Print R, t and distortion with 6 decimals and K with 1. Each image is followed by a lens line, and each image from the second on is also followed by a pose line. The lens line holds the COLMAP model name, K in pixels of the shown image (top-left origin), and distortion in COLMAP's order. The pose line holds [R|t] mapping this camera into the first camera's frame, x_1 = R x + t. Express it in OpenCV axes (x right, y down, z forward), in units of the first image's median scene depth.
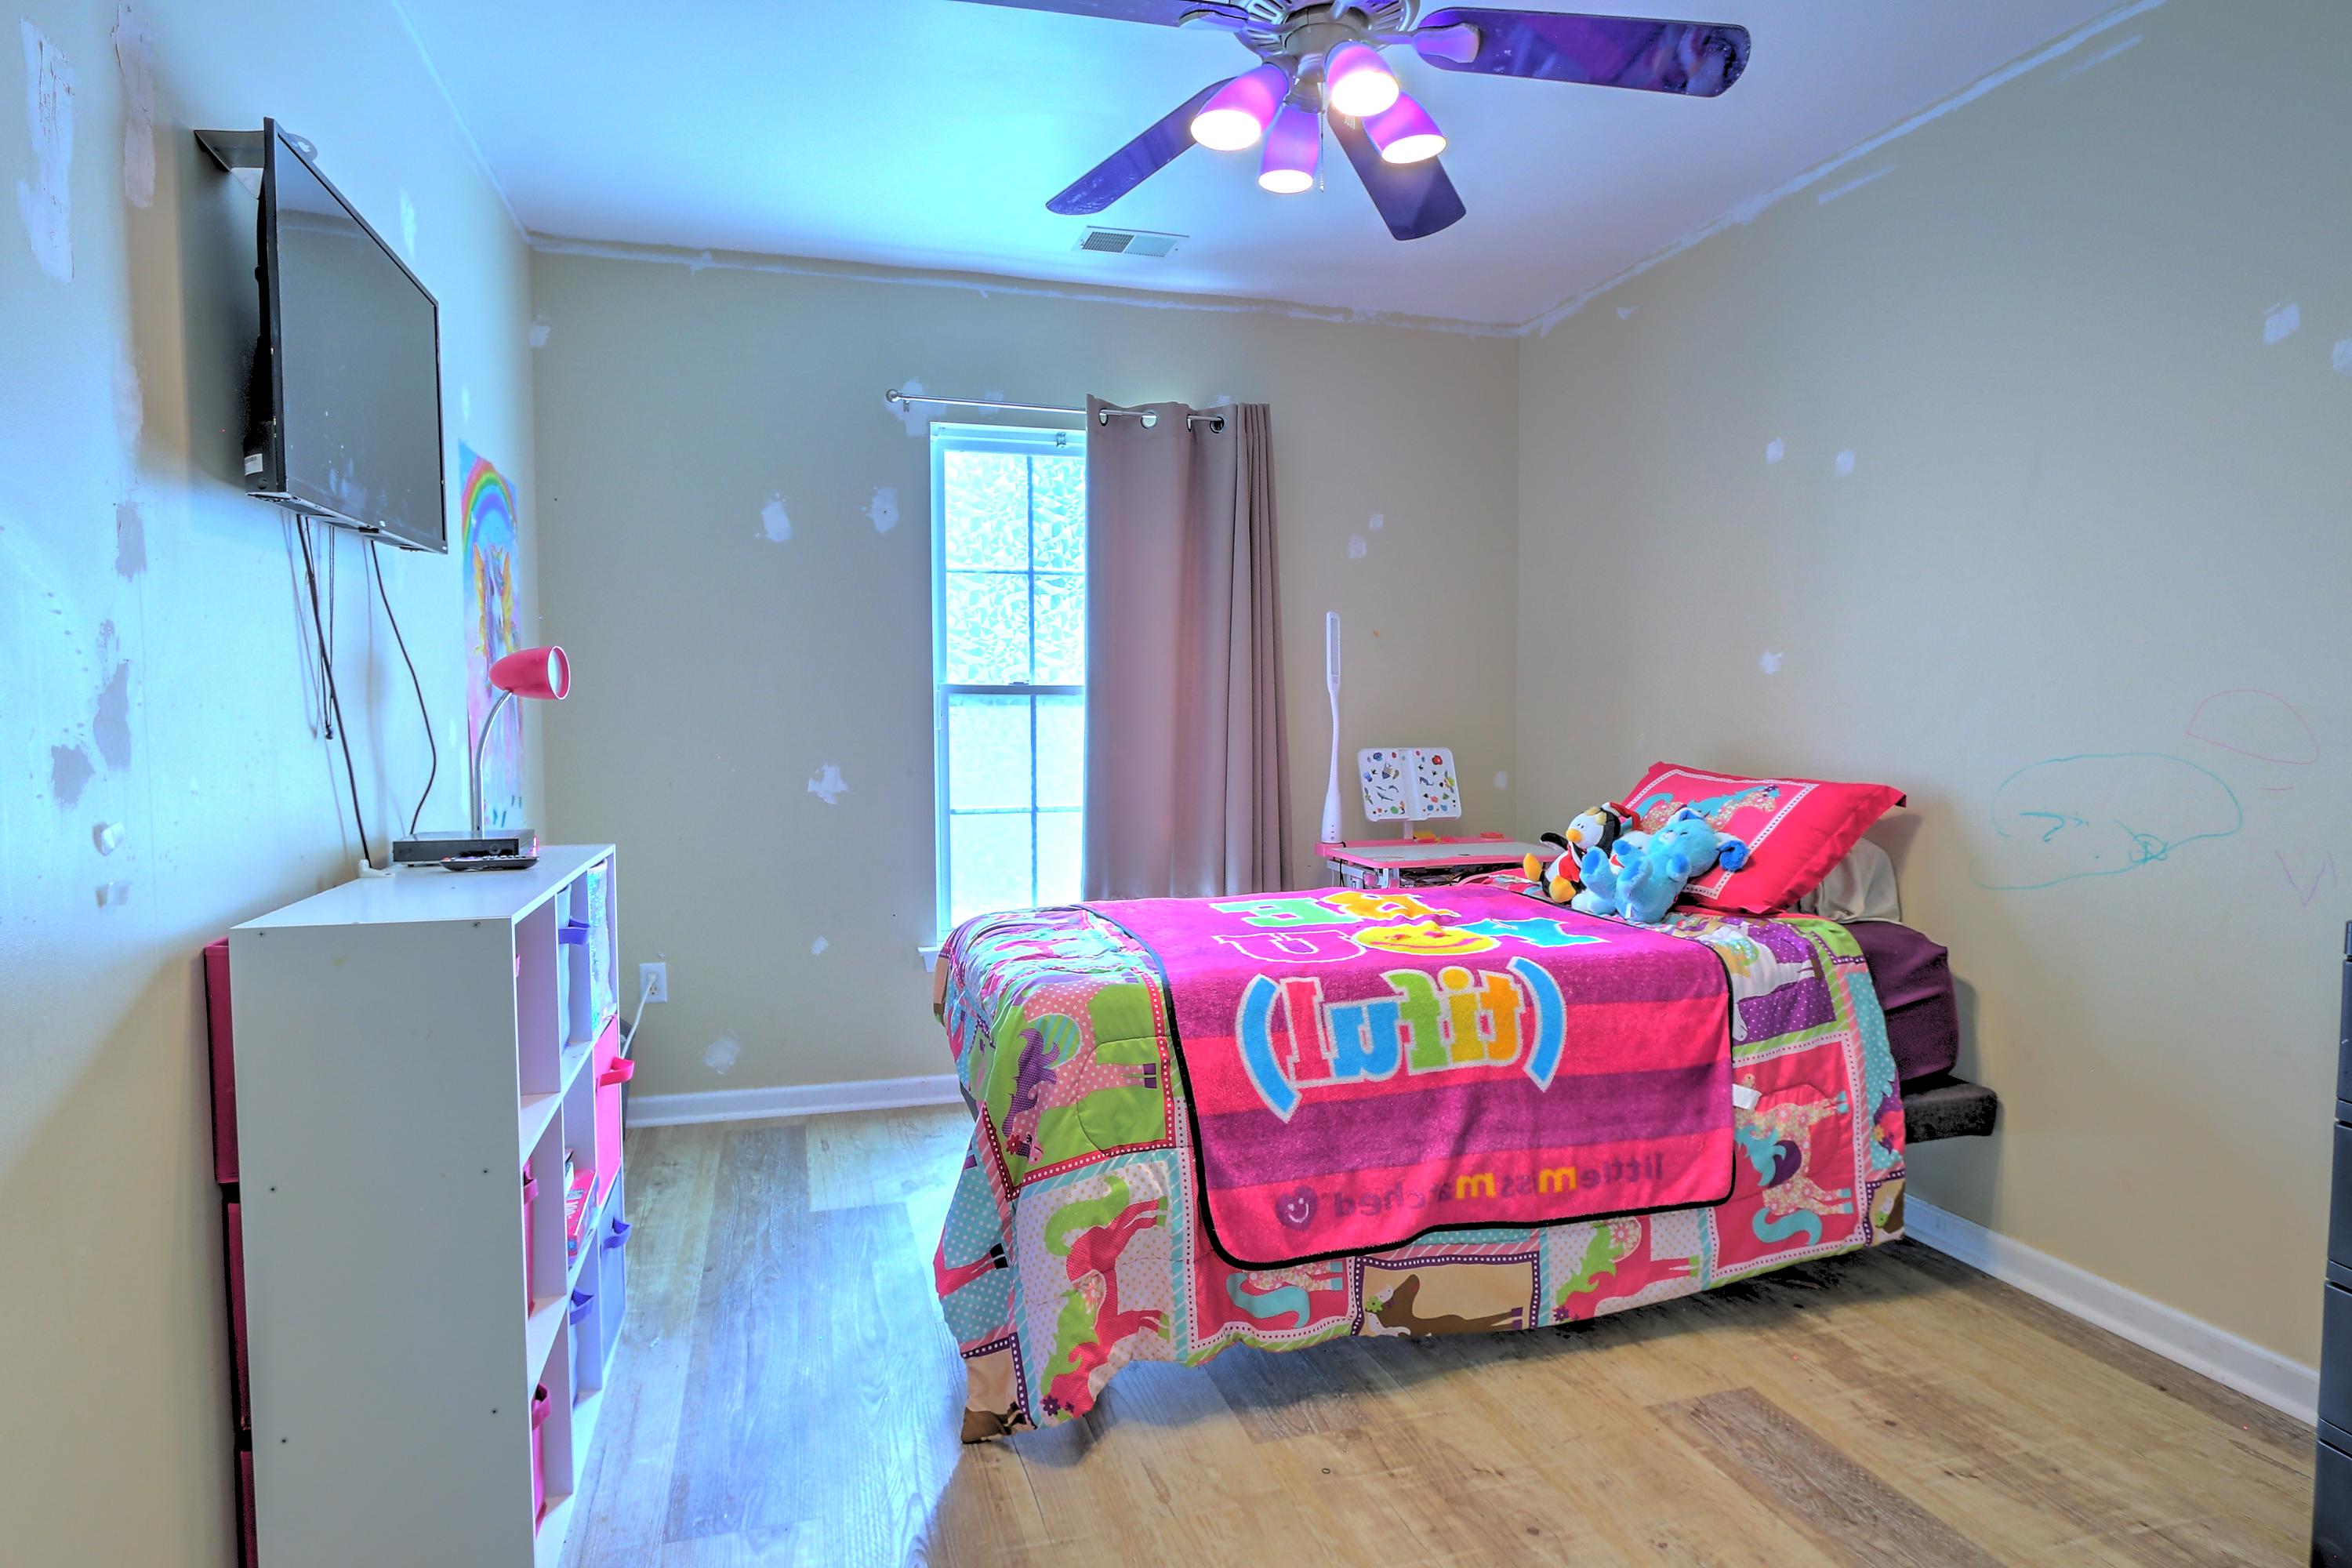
lens RADIAL K [[1275.1, 0, 1170.7], [0, 1275.1, 765.0], [0, 0, 1]] dist [-0.012744, 0.005276]
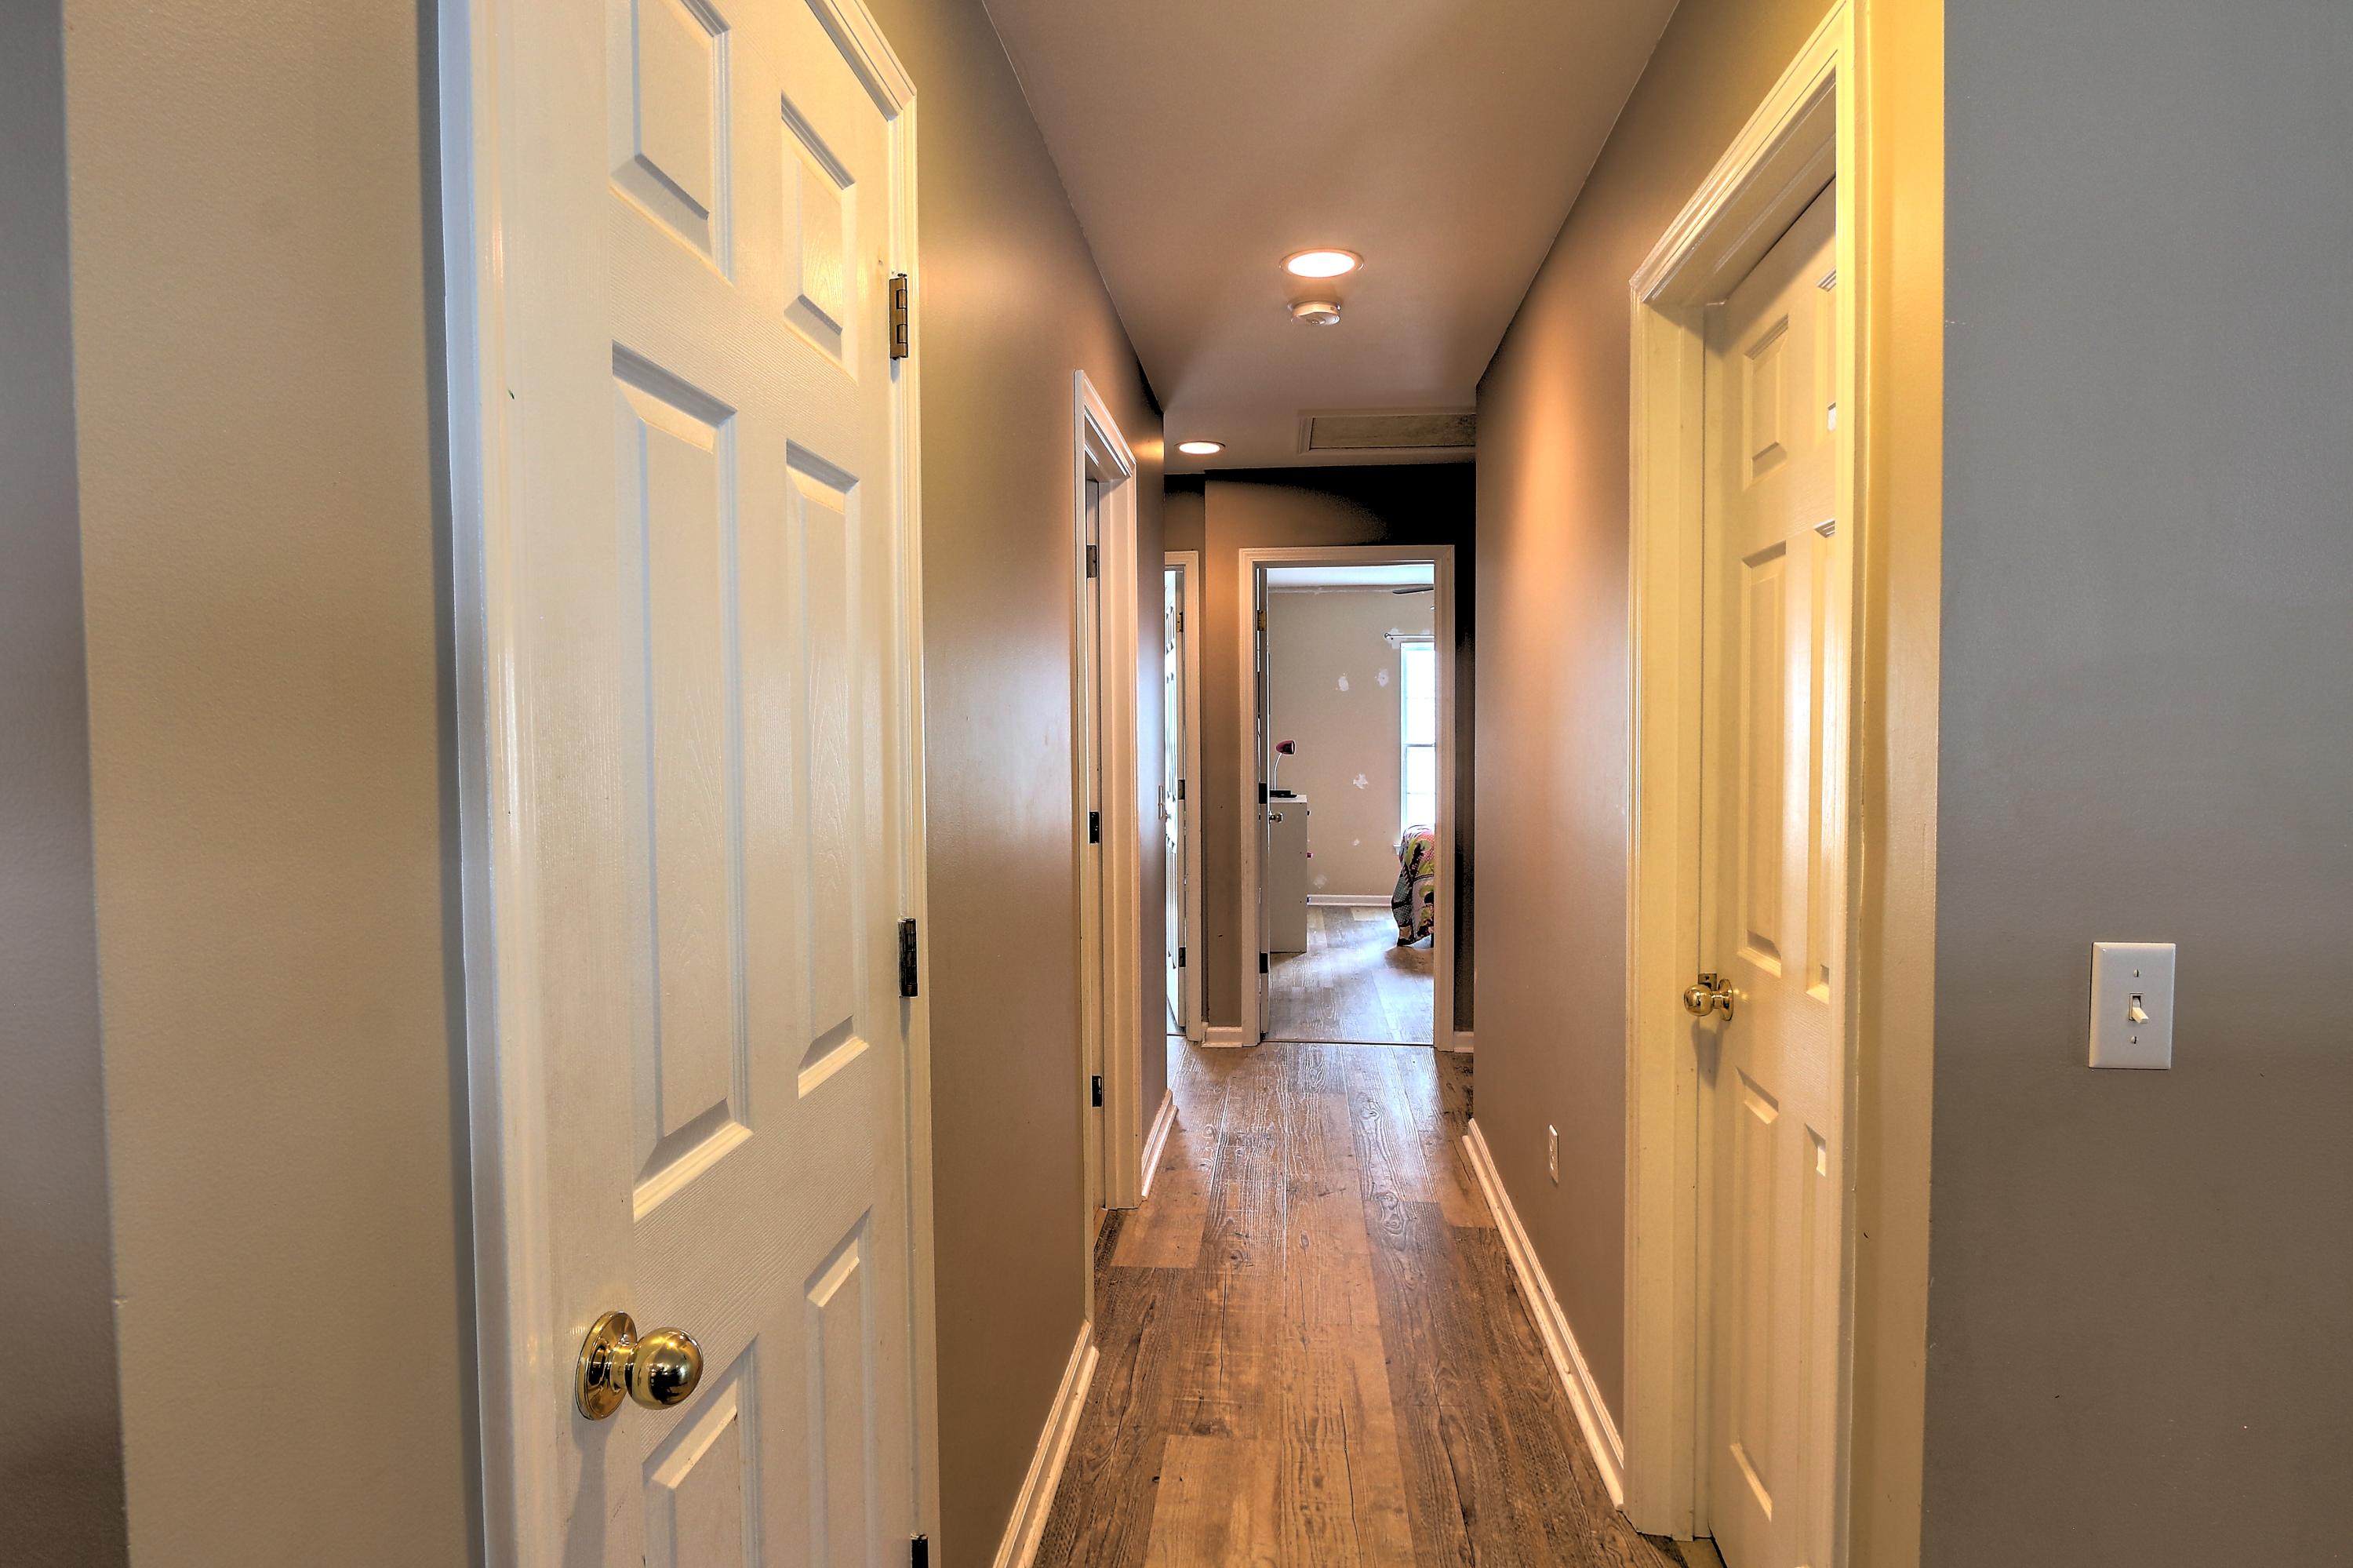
lens RADIAL K [[1275.7, 0, 1175.9], [0, 1275.7, 781.9], [0, 0, 1]] dist [-0.012744, 0.005276]
pose [[0.927865, 0.016151, -0.372565, 0.354133], [-0.016653, 0.999860, 0.001872, 0.014954], [0.372543, 0.004467, 0.928004, -1.563757]]
